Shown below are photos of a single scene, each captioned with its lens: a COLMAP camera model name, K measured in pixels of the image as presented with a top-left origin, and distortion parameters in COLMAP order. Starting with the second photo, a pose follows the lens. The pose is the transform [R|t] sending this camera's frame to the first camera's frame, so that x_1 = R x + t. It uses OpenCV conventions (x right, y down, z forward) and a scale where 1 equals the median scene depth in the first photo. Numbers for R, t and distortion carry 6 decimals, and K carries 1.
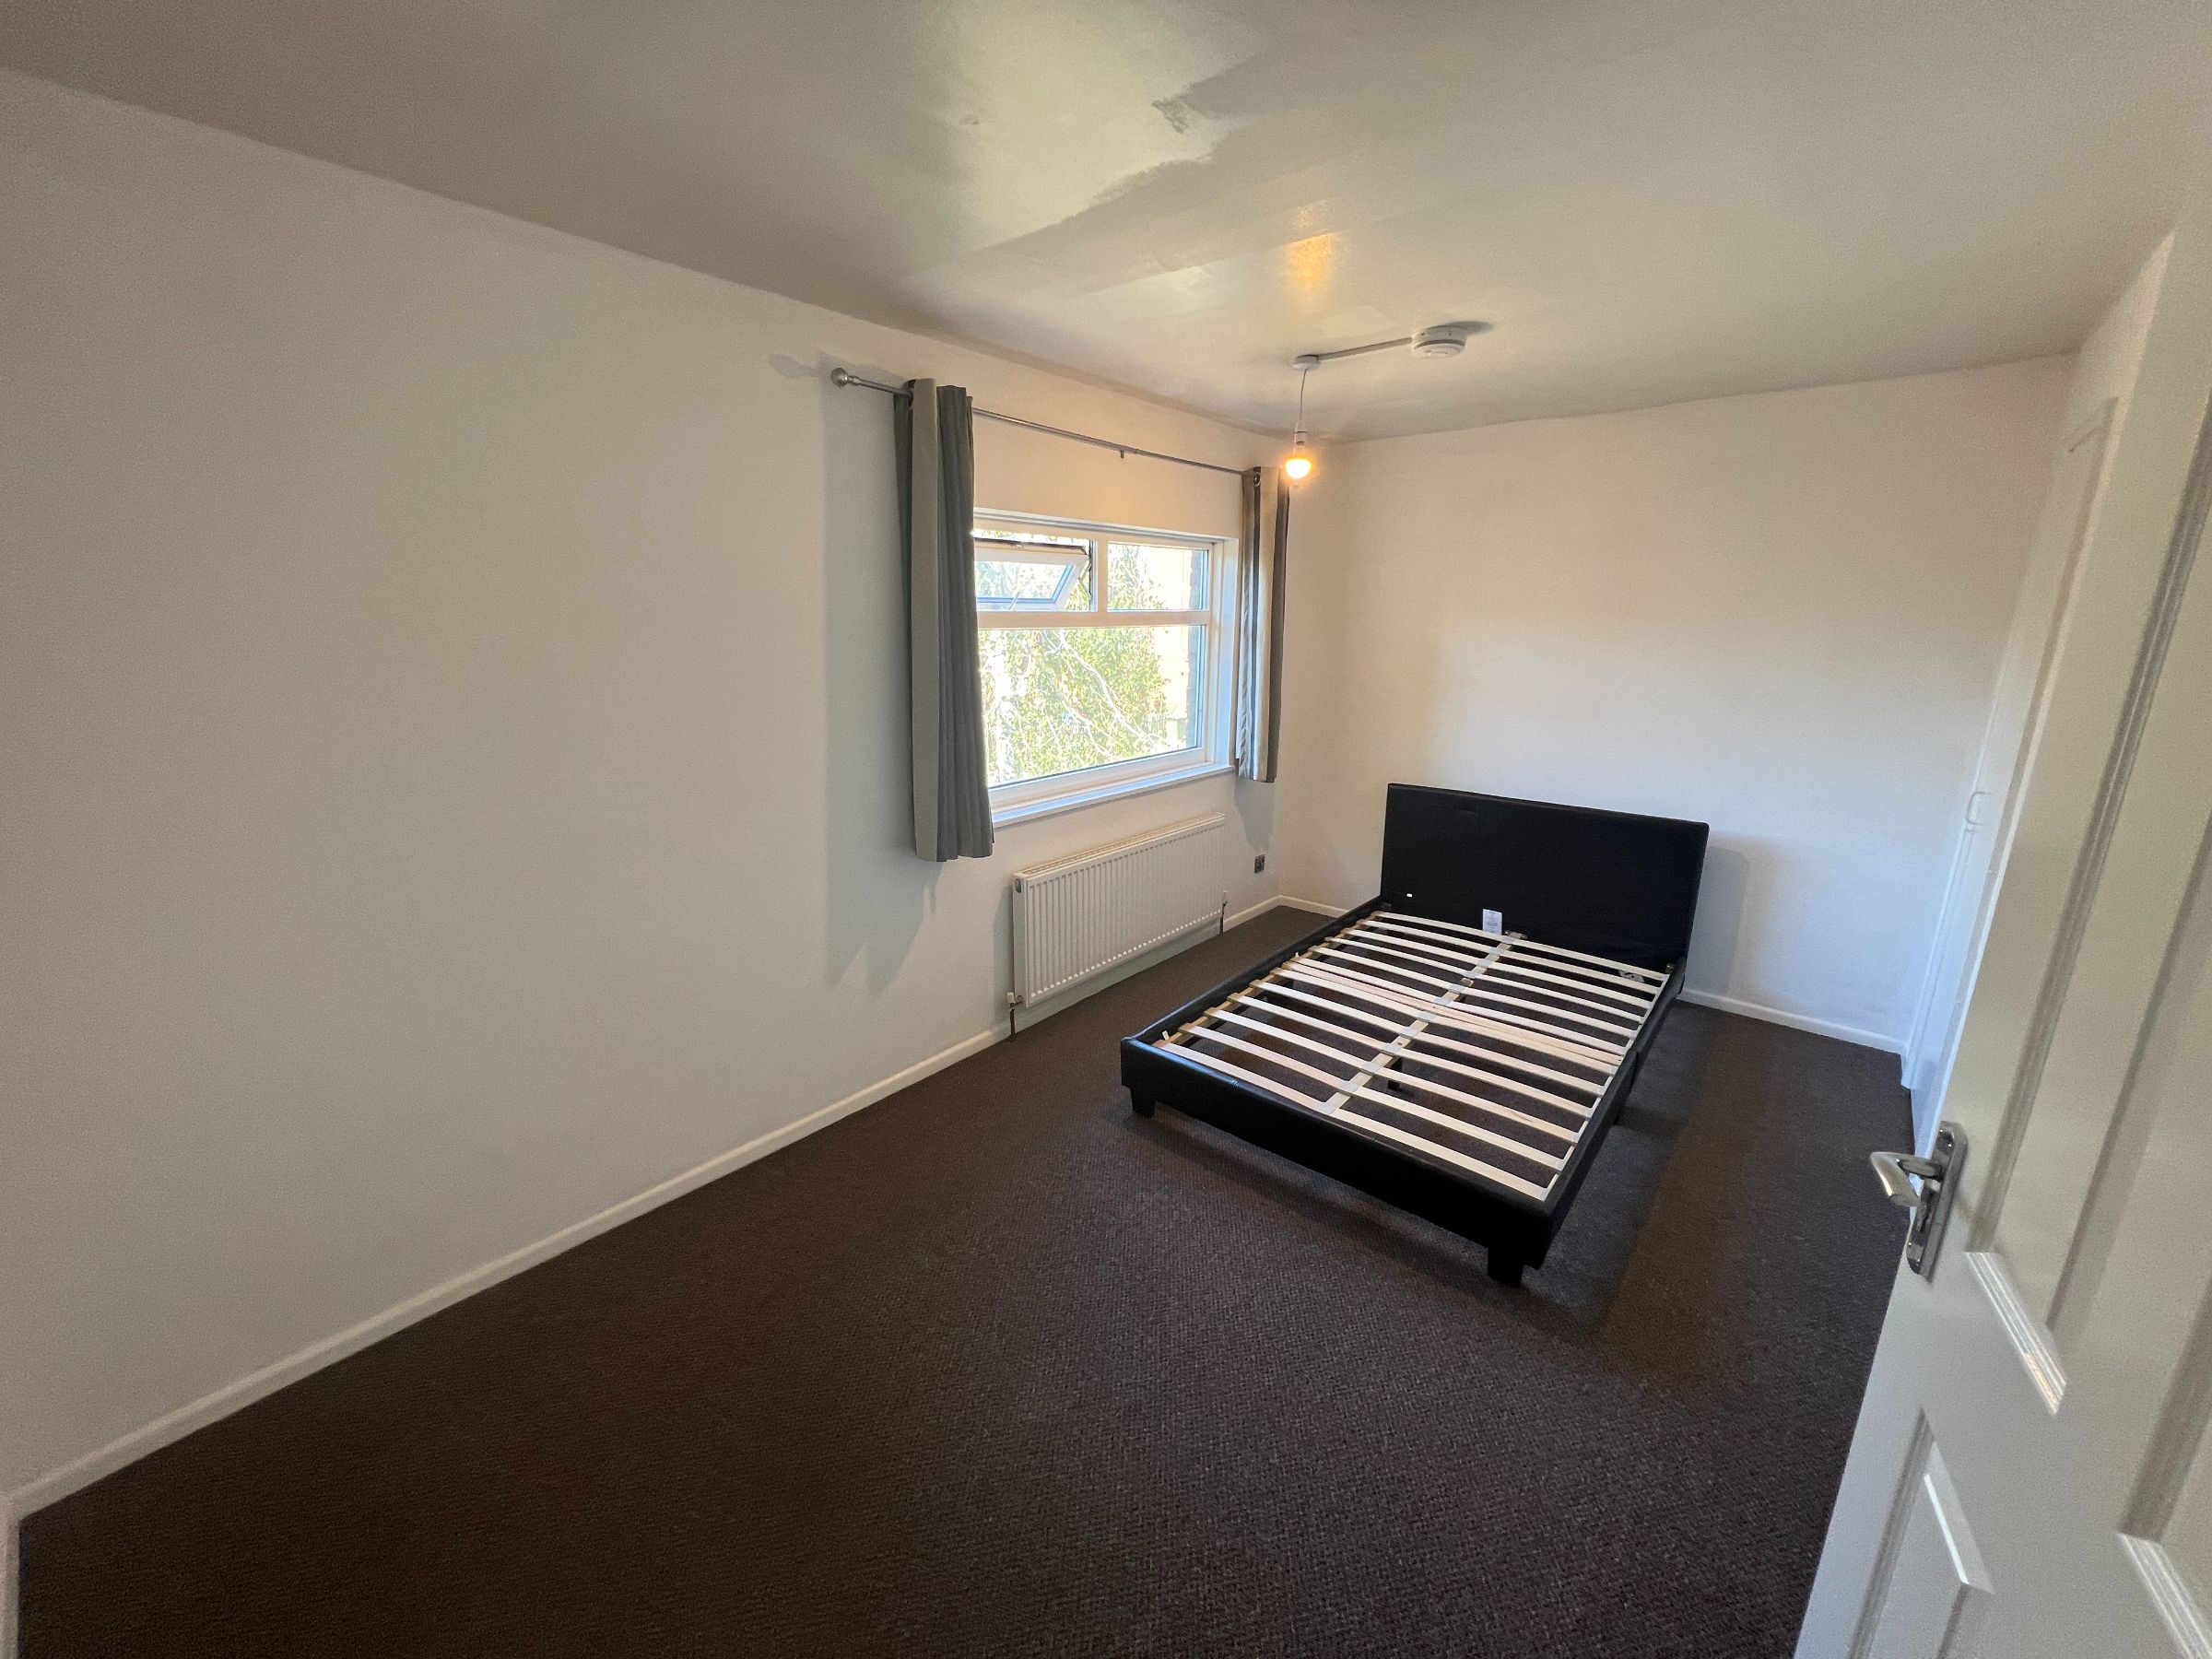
lens RADIAL K [[883.9, 0, 1070.1], [0, 883.9, 831.1], [0, 0, 1]] dist [-0.001385, 0.000849]
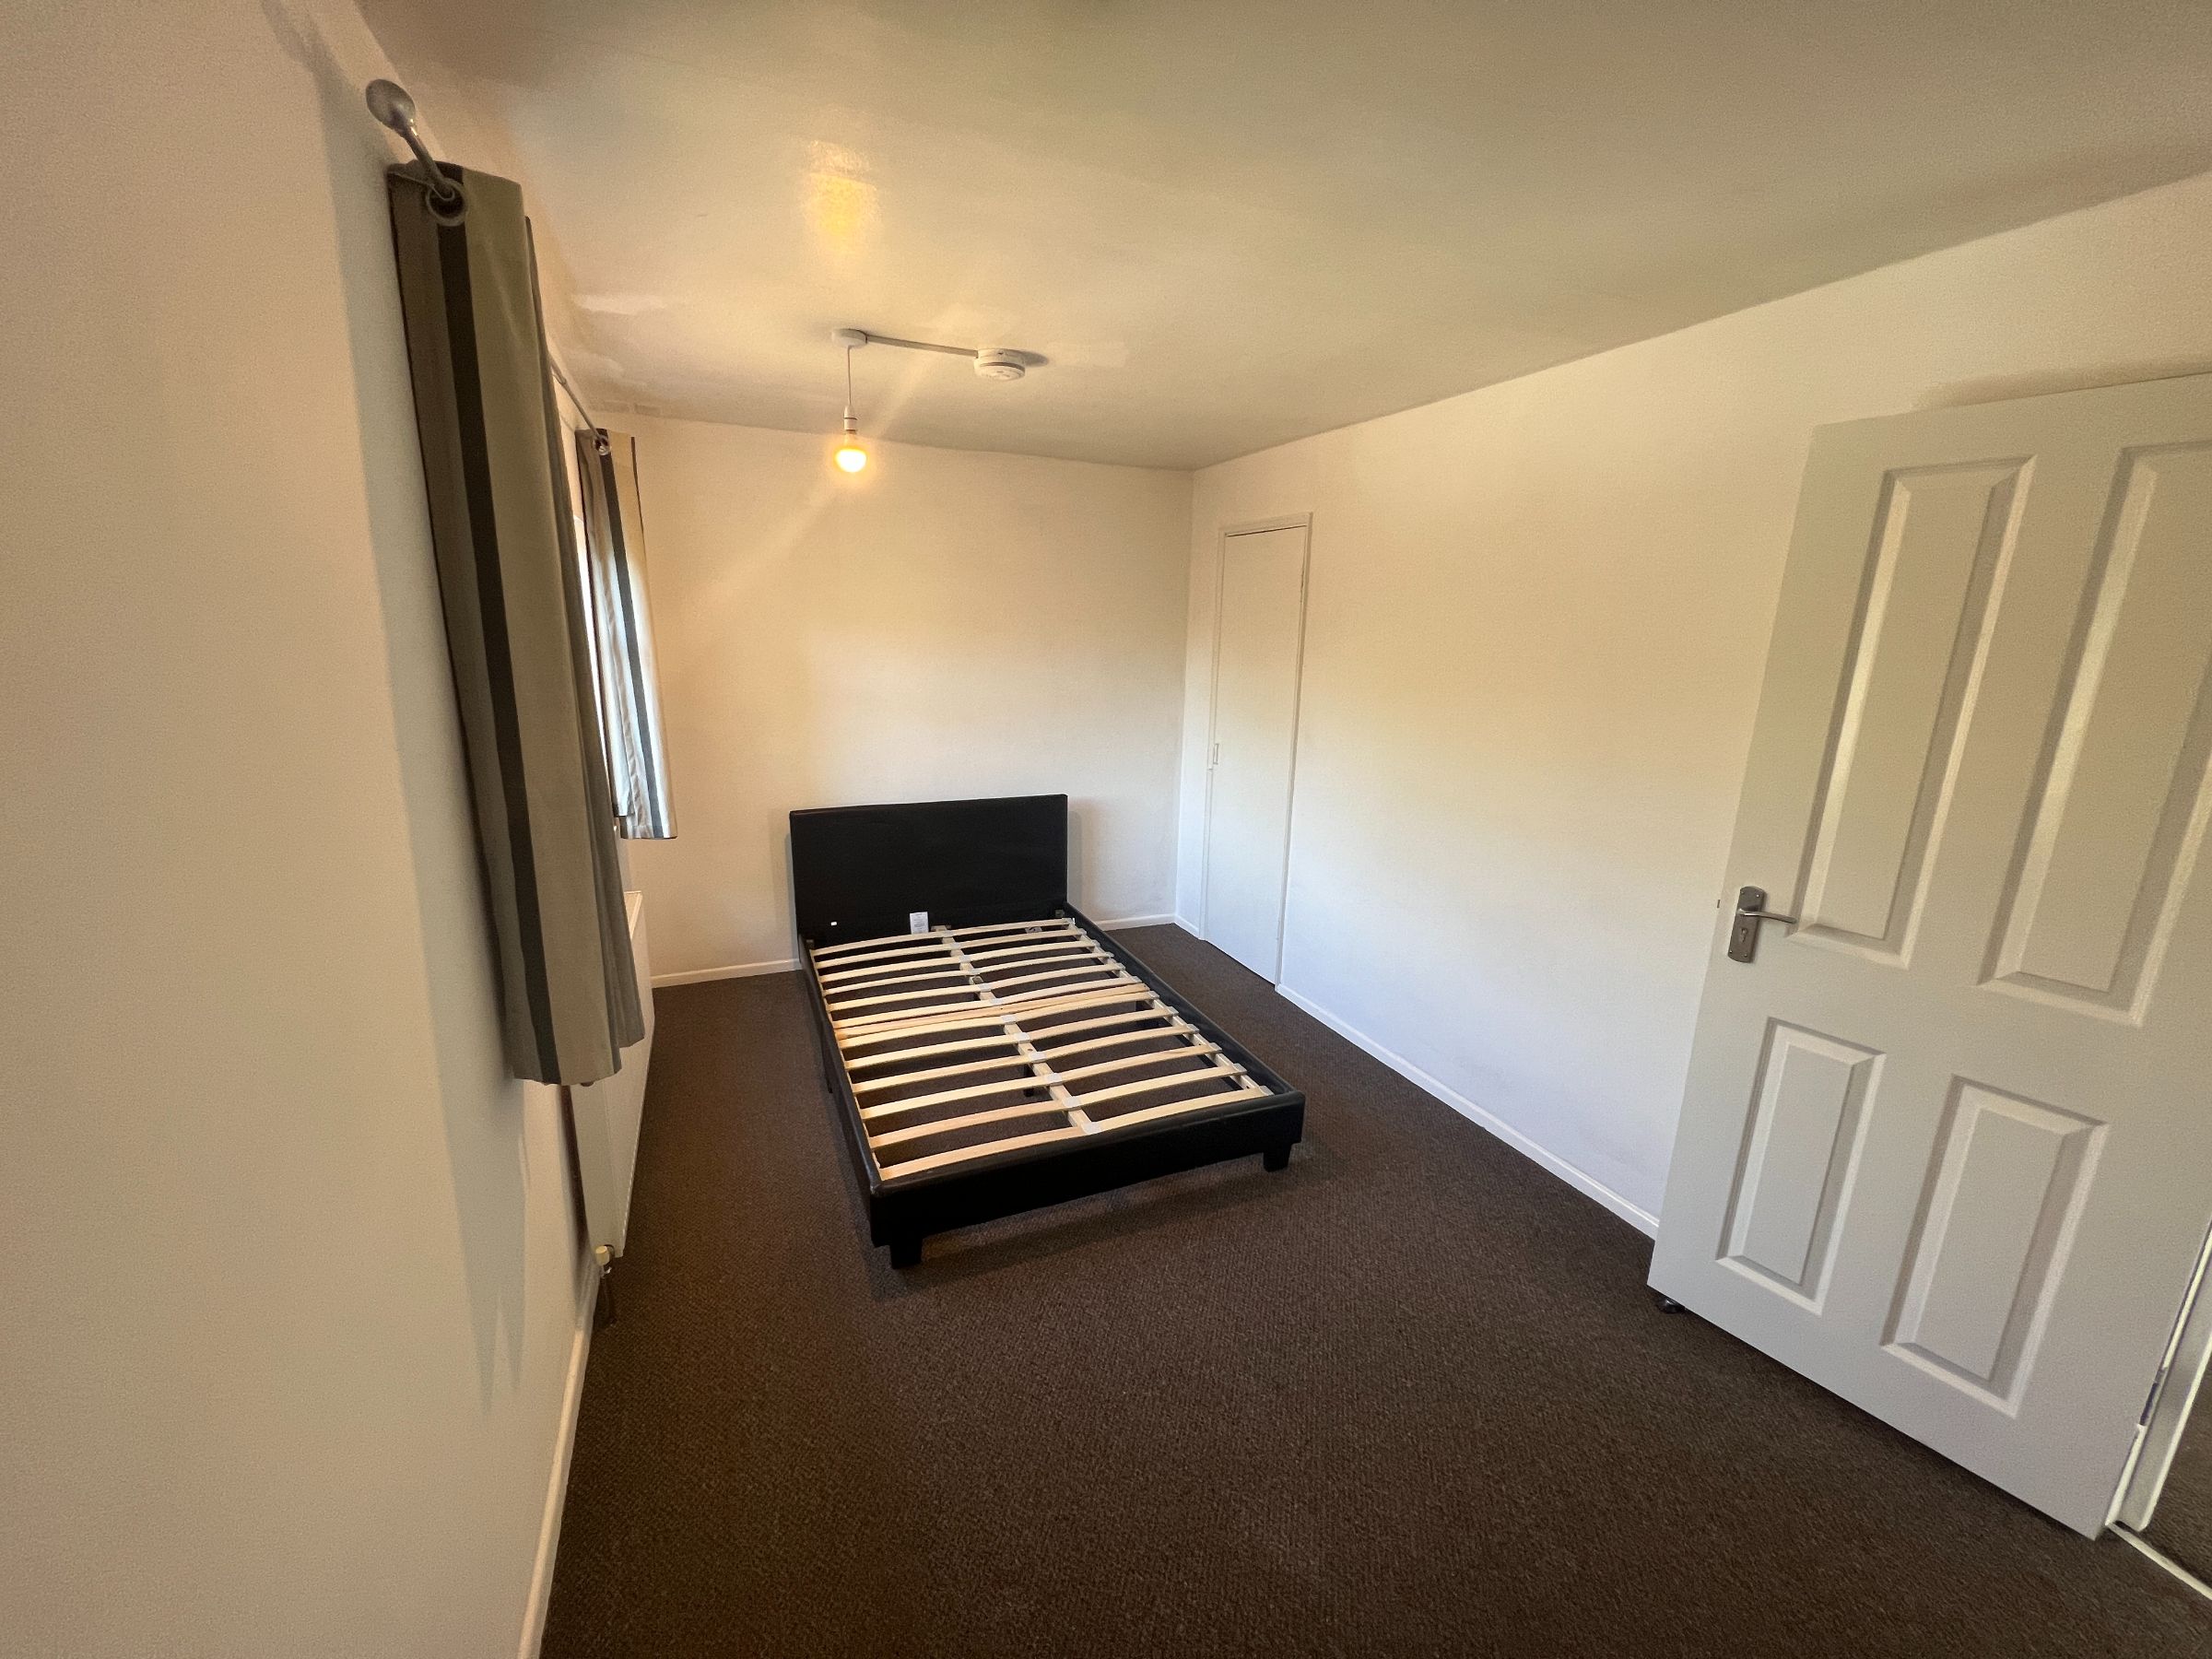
lens RADIAL K [[883.9, 0, 1151.5], [0, 883.9, 837.5], [0, 0, 1]] dist [-0.001385, 0.000849]
pose [[0.419425, -0.206611, 0.883965, -0.378784], [0.203636, 0.970353, 0.130180, -0.092440], [-0.884655, 0.125406, 0.449064, 0.341871]]
